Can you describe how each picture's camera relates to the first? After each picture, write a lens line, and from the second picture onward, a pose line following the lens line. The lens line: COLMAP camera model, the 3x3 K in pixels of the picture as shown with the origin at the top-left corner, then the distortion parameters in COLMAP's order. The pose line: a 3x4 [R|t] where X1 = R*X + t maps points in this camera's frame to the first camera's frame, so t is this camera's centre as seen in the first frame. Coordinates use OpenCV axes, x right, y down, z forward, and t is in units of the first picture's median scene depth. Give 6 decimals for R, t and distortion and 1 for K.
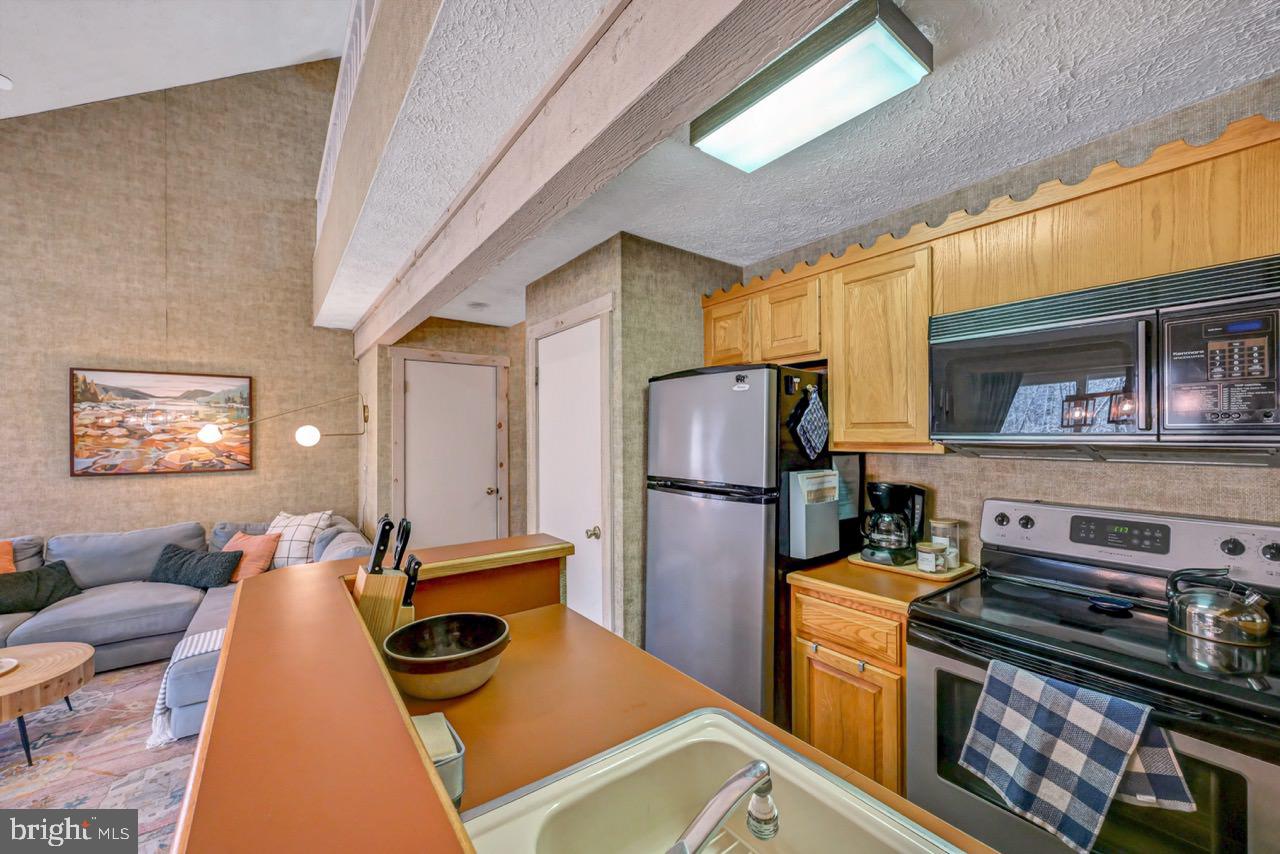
lens RADIAL K [[510.9, 0, 645.5], [0, 510.9, 430.6], [0, 0, 1]] dist [-0.004032, 0.001849]
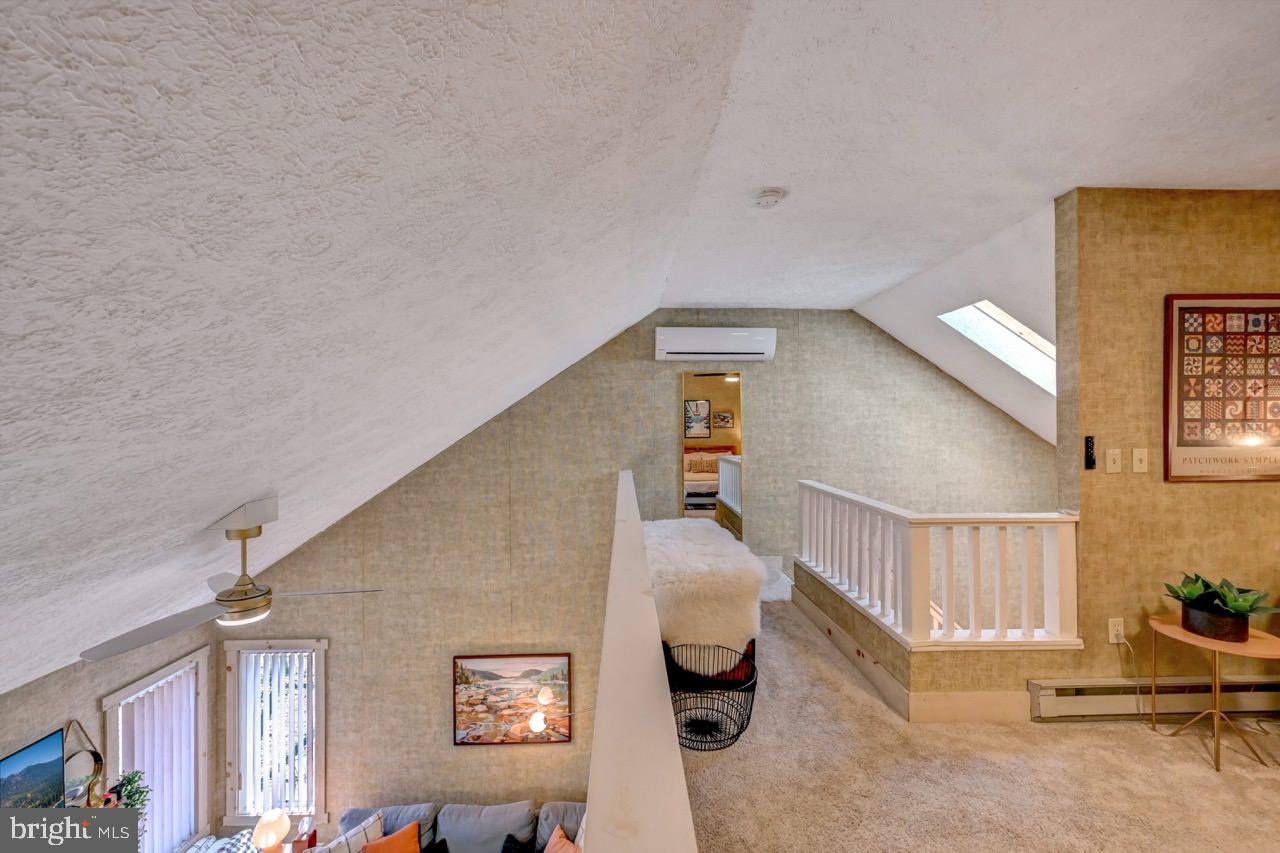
lens RADIAL K [[510.9, 0, 649.8], [0, 510.9, 413.1], [0, 0, 1]] dist [-0.004032, 0.001849]
pose [[0.832840, -0.008926, -0.553441, -0.036554], [0.006860, 0.999960, -0.005805, -0.679123], [0.553471, 0.001038, 0.832868, 0.220876]]
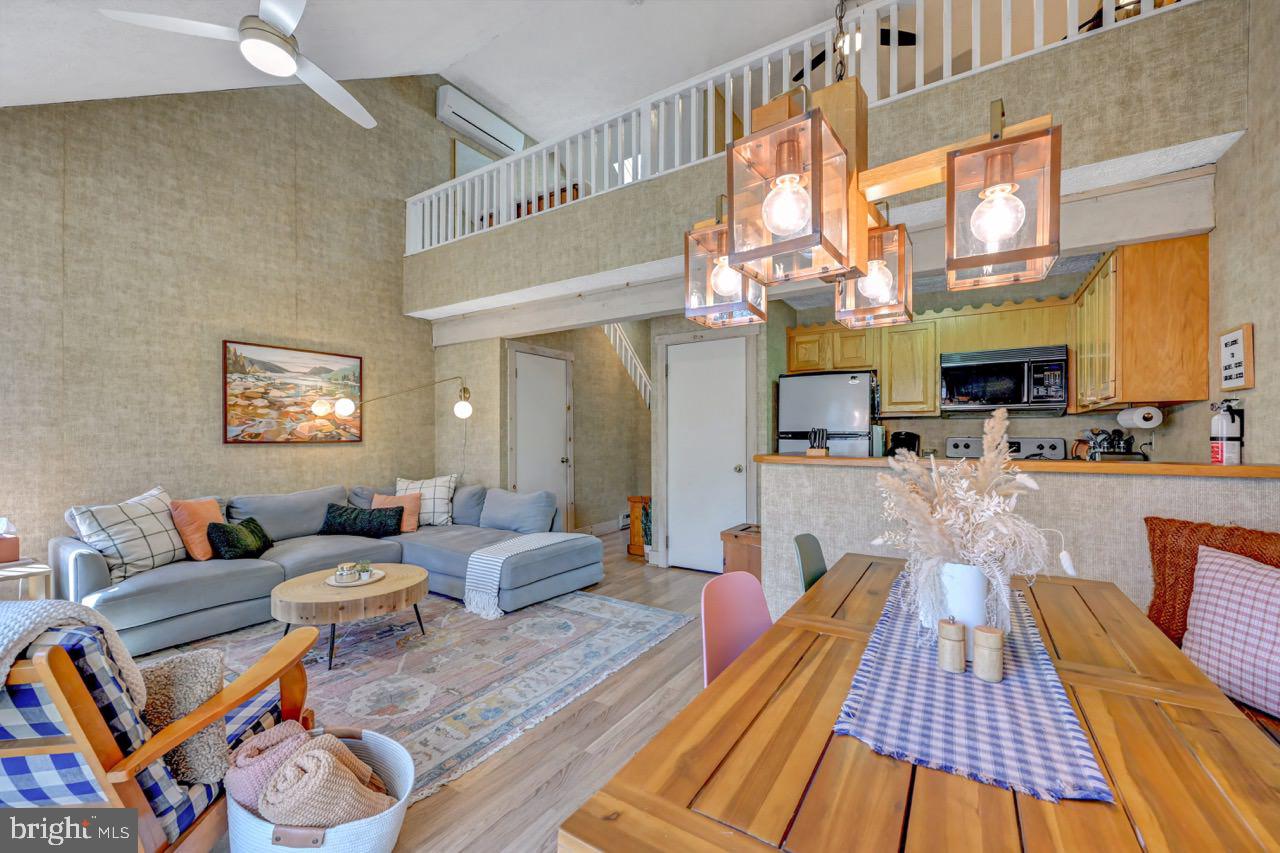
lens RADIAL K [[510.9, 0, 644.7], [0, 510.9, 438.0], [0, 0, 1]] dist [-0.004032, 0.001849]
pose [[0.934971, 0.003525, 0.354706, -0.660472], [-0.007055, 0.999938, 0.008658, 0.061577], [-0.354653, -0.010597, 0.934938, -0.286242]]
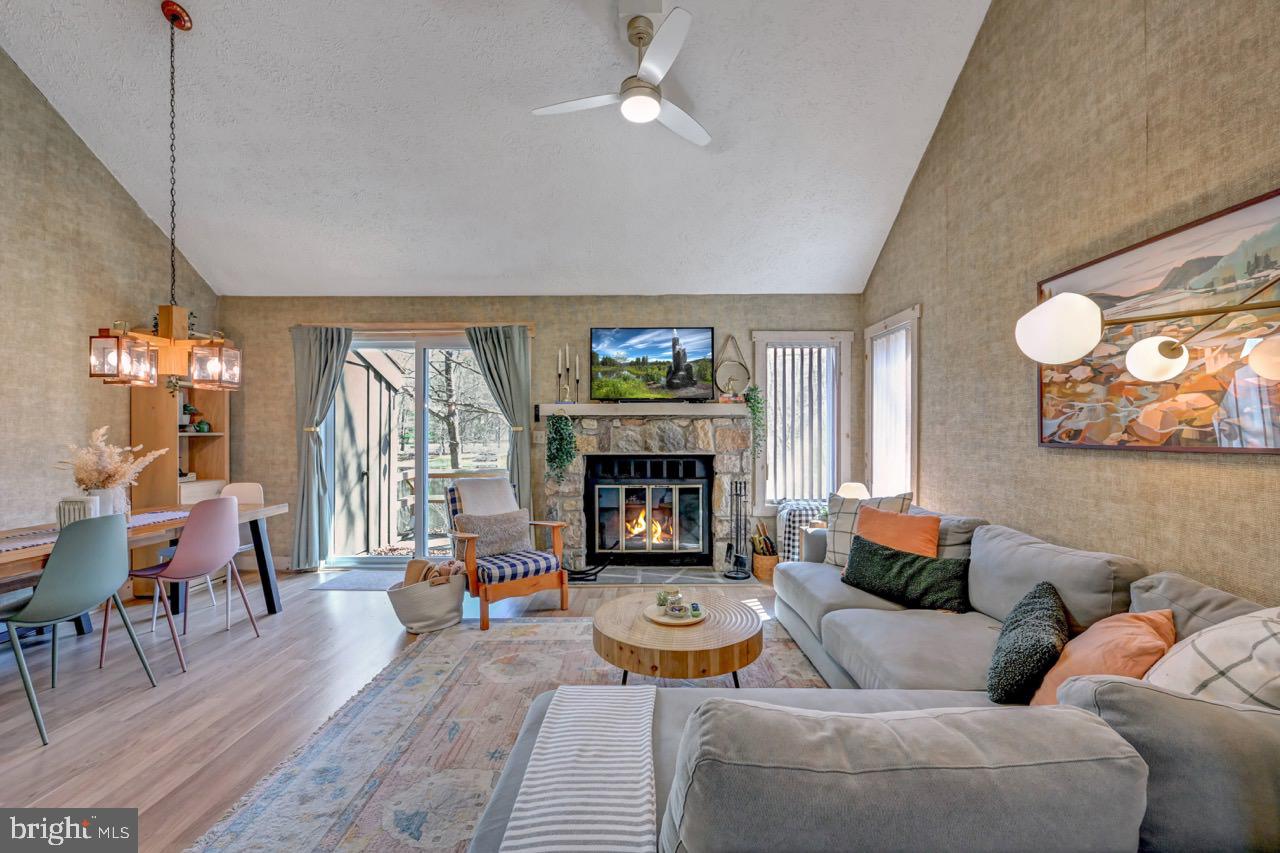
lens RADIAL K [[510.9, 0, 638.4], [0, 510.9, 436.2], [0, 0, 1]] dist [-0.004032, 0.001849]
pose [[-0.599574, 0.012222, -0.800226, -0.269404], [0.010540, 0.999917, 0.007375, 0.064071], [0.800250, -0.004013, -0.599653, 0.942263]]
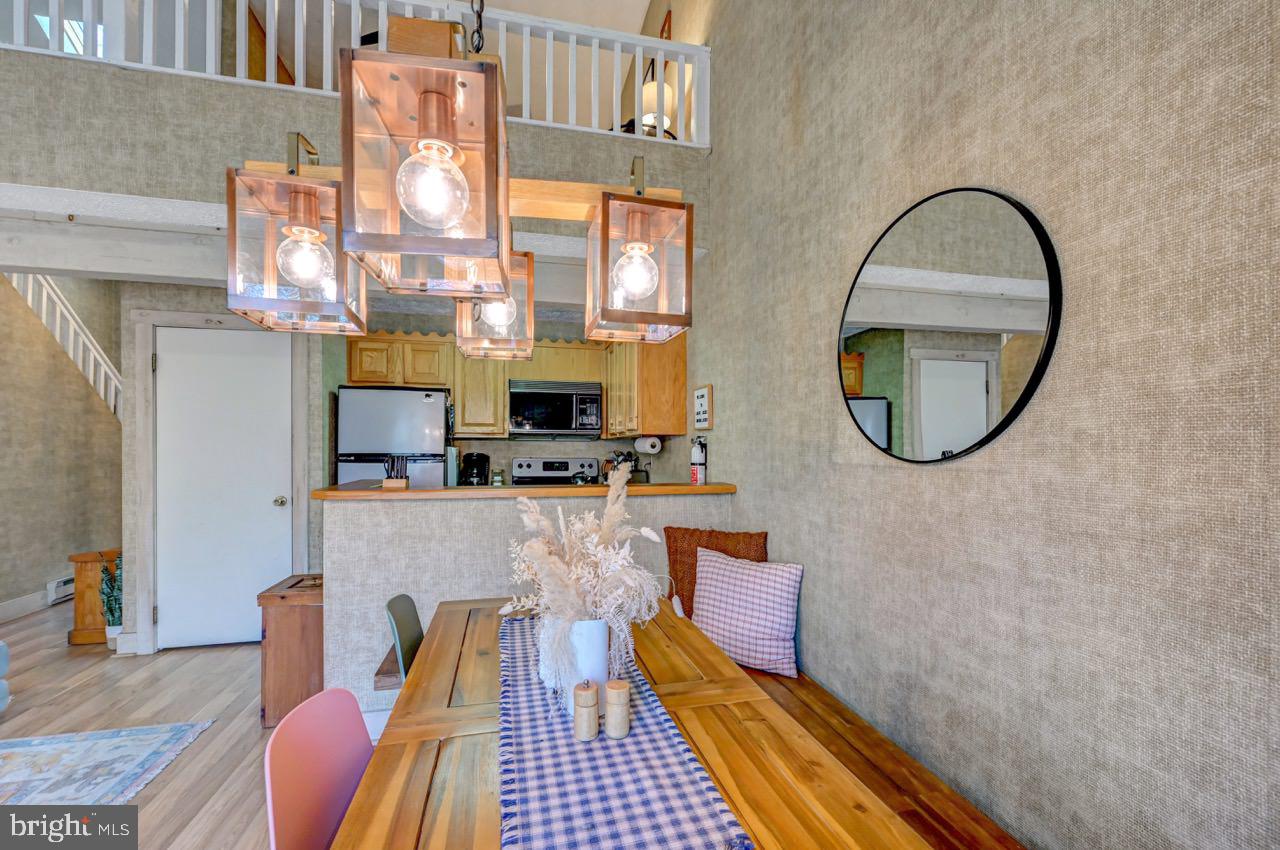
lens RADIAL K [[510.5, 0, 638.9], [0, 510.5, 448.6], [0, 0, 1]] dist [-0.003062, 0.000578]
pose [[0.384623, 0.001304, 0.923073, -0.639158], [-0.010476, 0.999941, 0.002952, 0.038426], [-0.923014, -0.010805, 0.384614, -0.212120]]
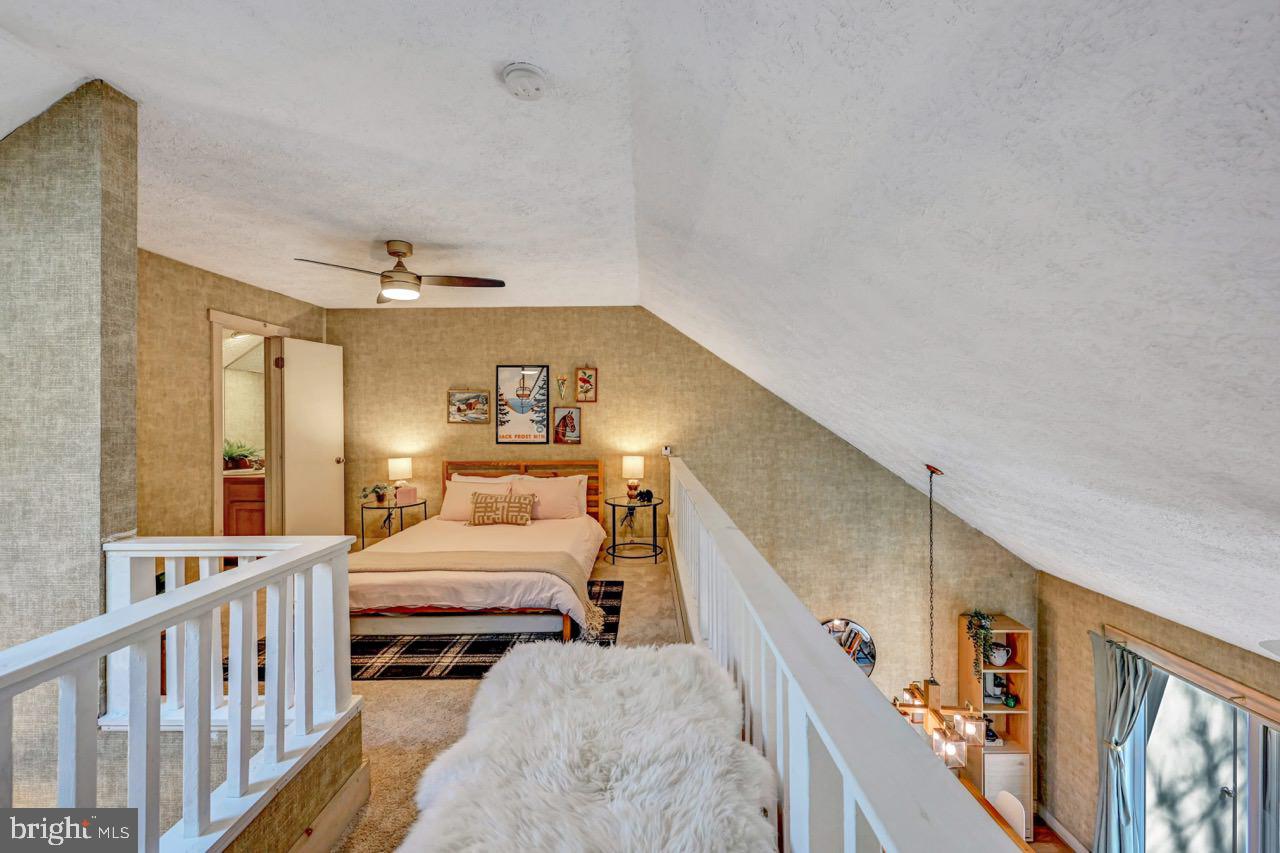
lens RADIAL K [[510.9, 0, 637.7], [0, 510.9, 416.3], [0, 0, 1]] dist [-0.004032, 0.001849]
pose [[-0.799184, 0.011347, 0.600979, -0.610278], [0.003739, 0.999896, -0.013908, -0.653195], [-0.601075, -0.008868, -0.799143, 1.134305]]
